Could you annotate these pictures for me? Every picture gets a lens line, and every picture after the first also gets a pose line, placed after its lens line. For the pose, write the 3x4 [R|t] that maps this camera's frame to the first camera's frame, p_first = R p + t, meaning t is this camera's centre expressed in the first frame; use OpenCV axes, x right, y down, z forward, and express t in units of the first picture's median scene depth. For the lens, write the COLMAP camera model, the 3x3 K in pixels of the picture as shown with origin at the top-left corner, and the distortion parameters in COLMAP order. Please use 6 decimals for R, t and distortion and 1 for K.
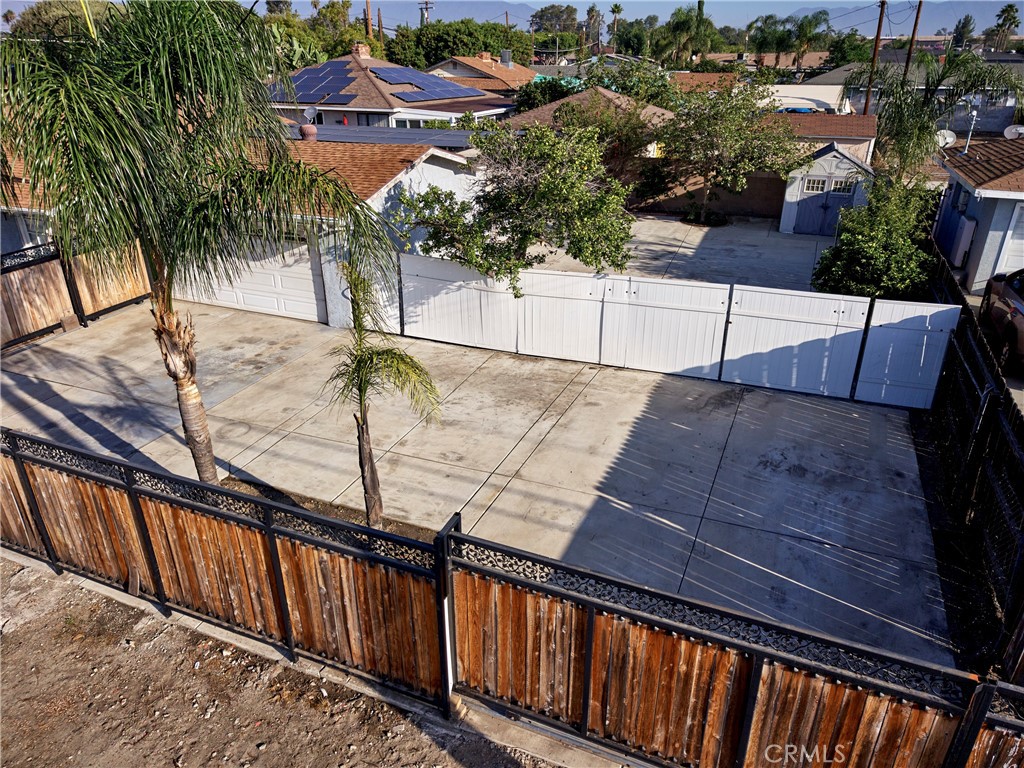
lens RADIAL K [[679.1, 0, 515.2], [0, 679.1, 388.4], [0, 0, 1]] dist [0.039864, -0.041651]
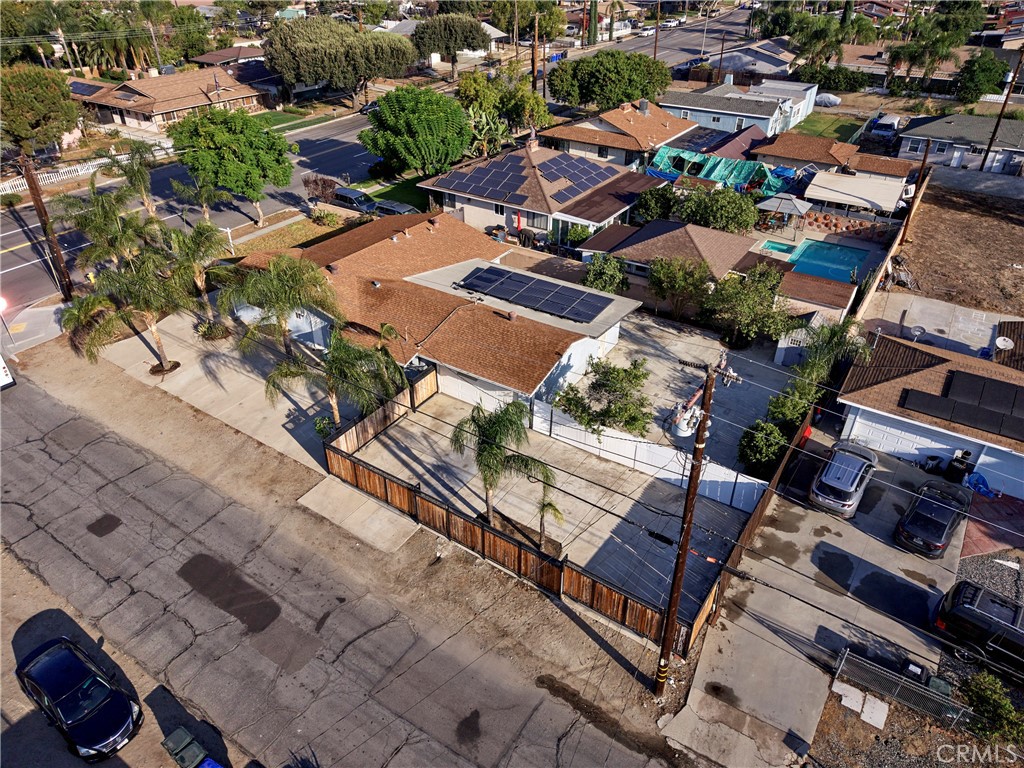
lens RADIAL K [[679.1, 0, 515.2], [0, 679.1, 388.4], [0, 0, 1]] dist [0.039864, -0.041651]
pose [[0.980276, 0.112943, -0.162183, 0.071968], [-0.089223, 0.985140, 0.146761, -0.609720], [0.176348, -0.129396, 0.975786, -1.307441]]
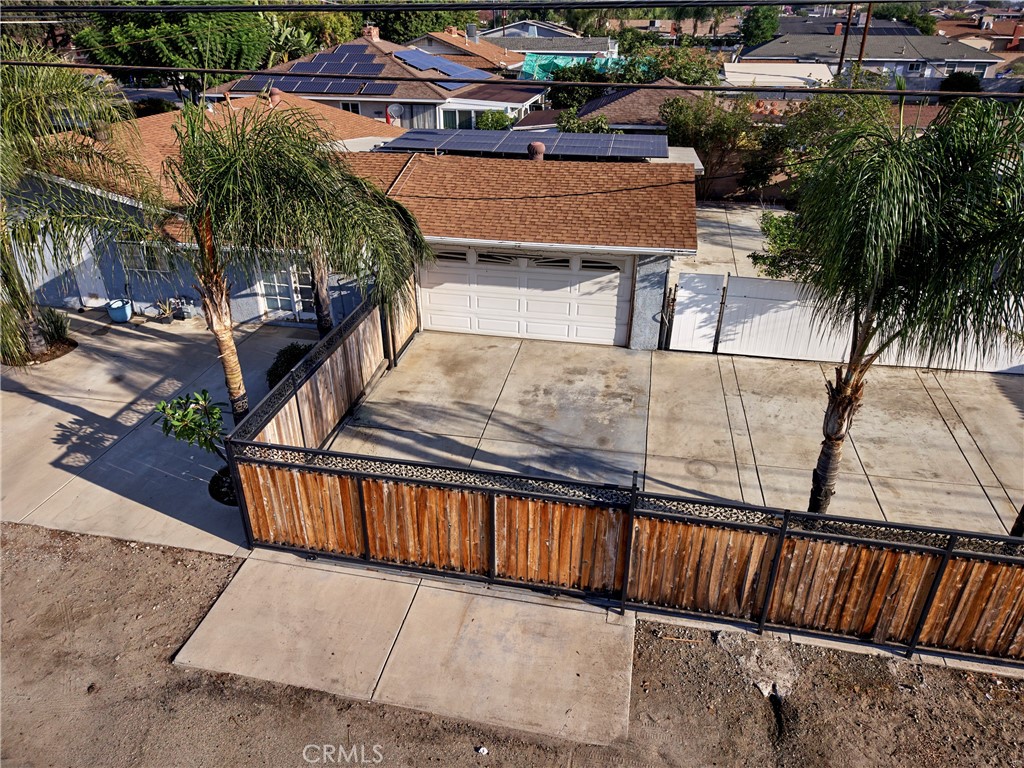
lens RADIAL K [[683.7, 0, 512.0], [0, 683.7, 384.0], [0, 0, 1]] dist [0.039184, -0.044588]
pose [[0.981283, -0.090114, 0.170185, -0.721599], [0.082586, 0.995287, 0.050825, -0.121283], [-0.173963, -0.035819, 0.984101, 0.019484]]
